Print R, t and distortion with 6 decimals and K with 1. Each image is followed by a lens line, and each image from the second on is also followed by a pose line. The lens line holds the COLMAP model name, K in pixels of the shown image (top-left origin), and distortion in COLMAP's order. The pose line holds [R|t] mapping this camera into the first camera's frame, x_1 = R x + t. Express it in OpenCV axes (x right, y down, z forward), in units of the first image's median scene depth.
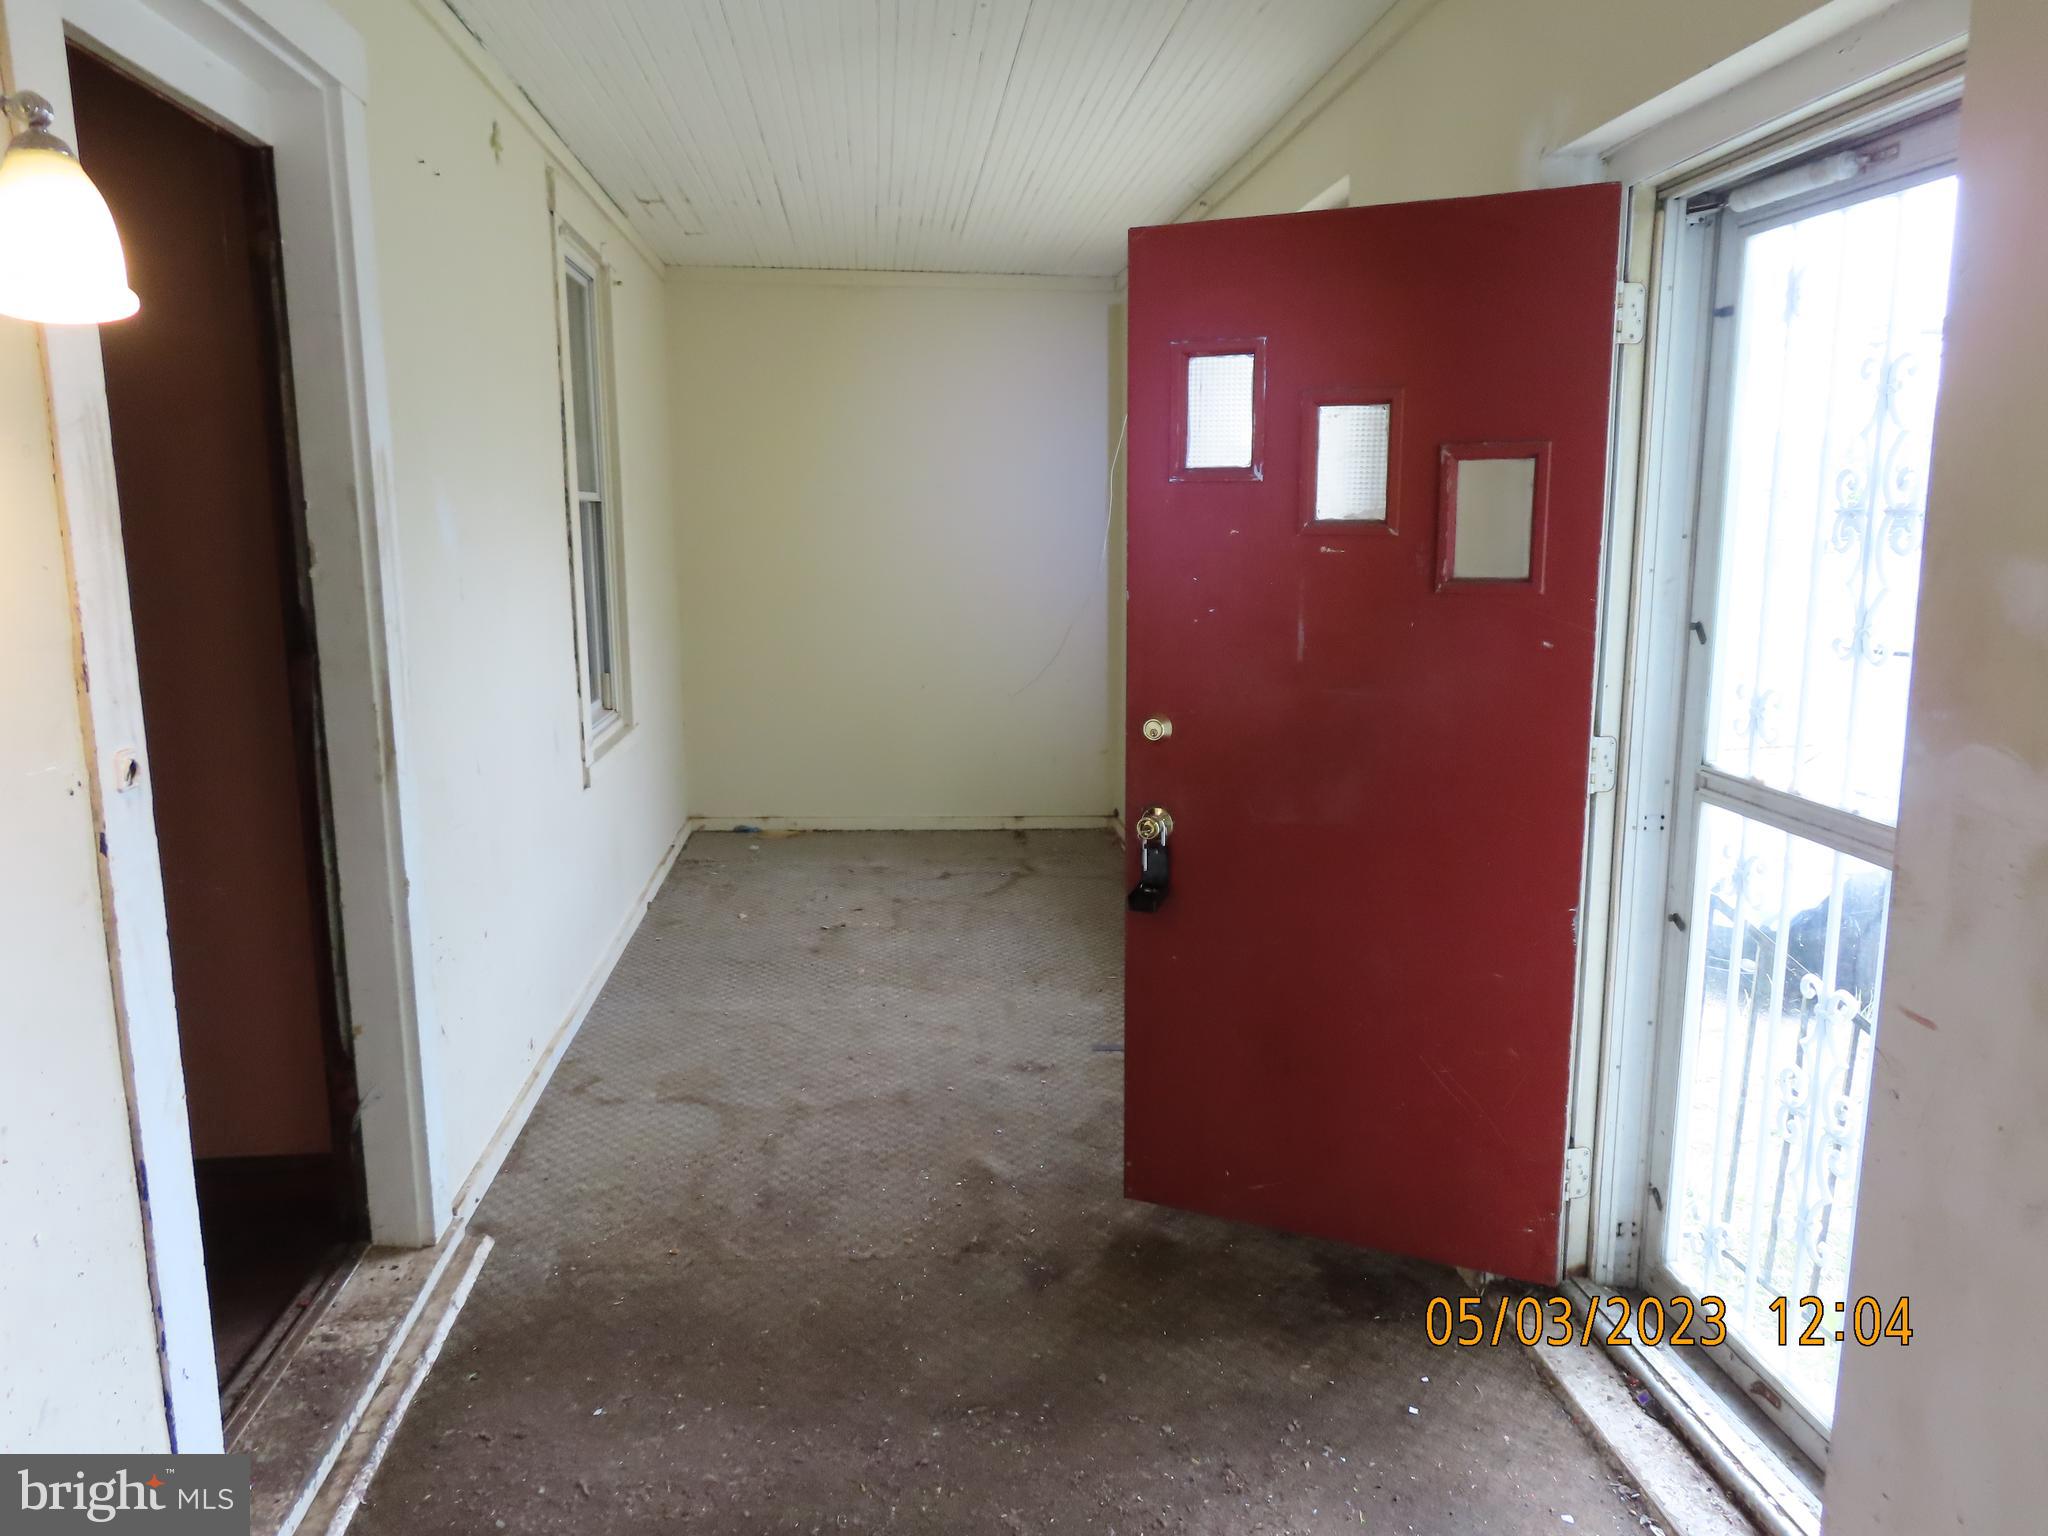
lens RADIAL K [[1464.6, 0, 1026.7], [0, 1464.6, 775.2], [0, 0, 1]] dist [-0.008917, -0.003547]
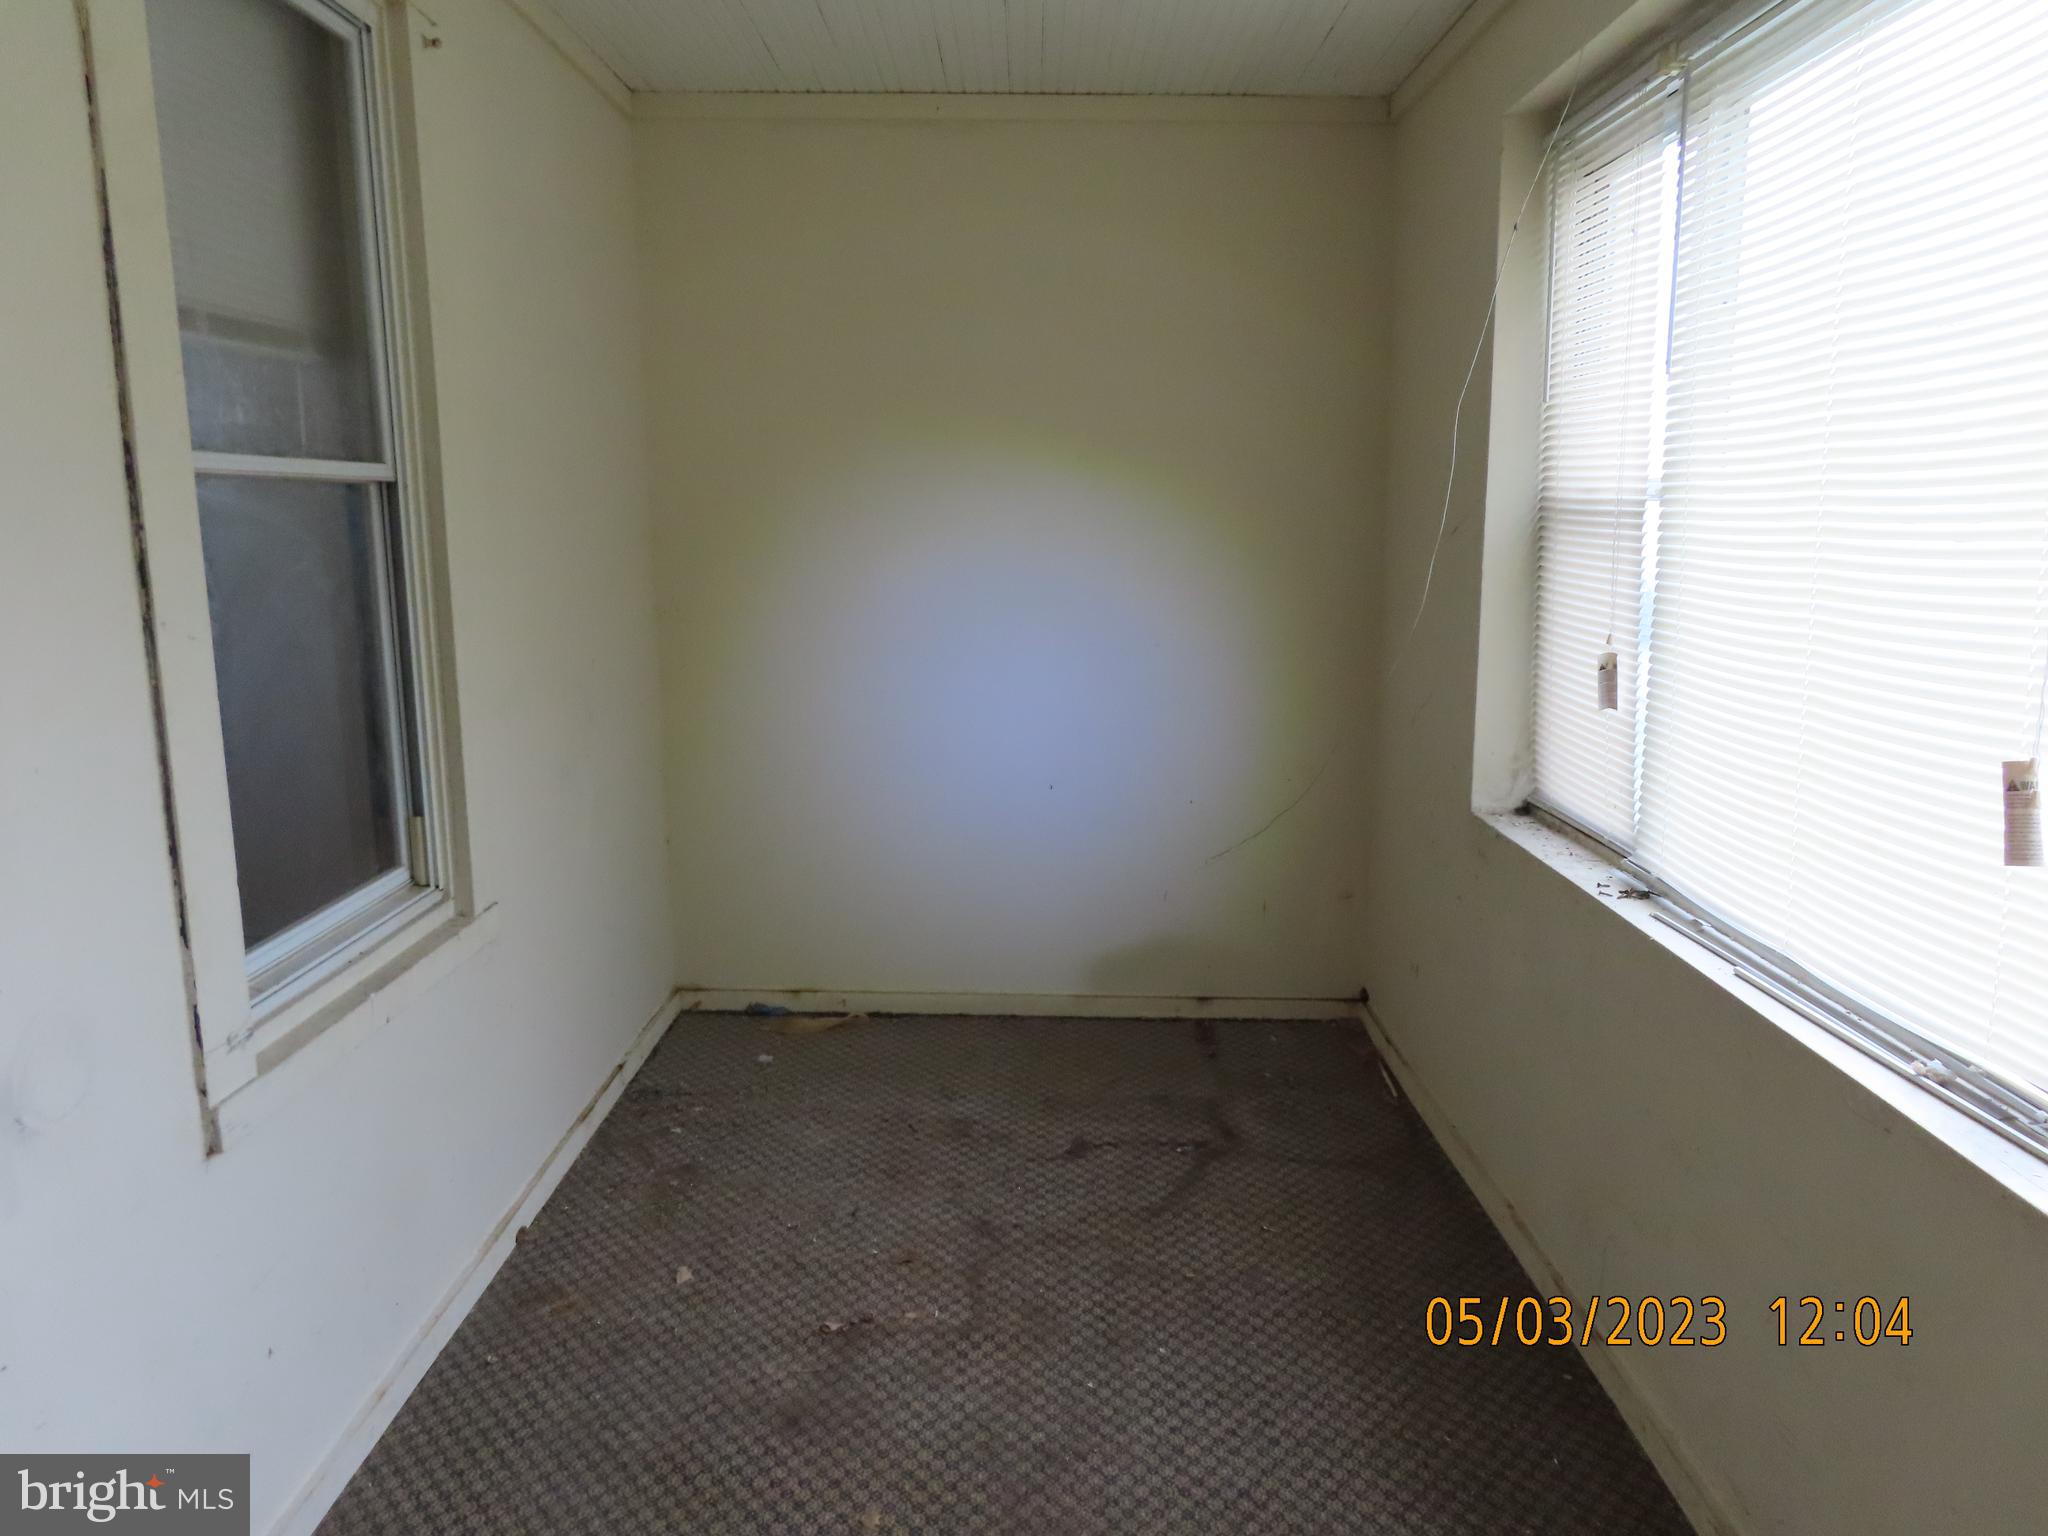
lens RADIAL K [[1464.6, 0, 1026.7], [0, 1464.6, 775.2], [0, 0, 1]] dist [-0.008917, -0.003547]
pose [[0.994093, 0.017304, -0.107147, -0.017318], [-0.016723, 0.999840, 0.006319, -0.079123], [0.107239, -0.004490, 0.994223, 0.445819]]
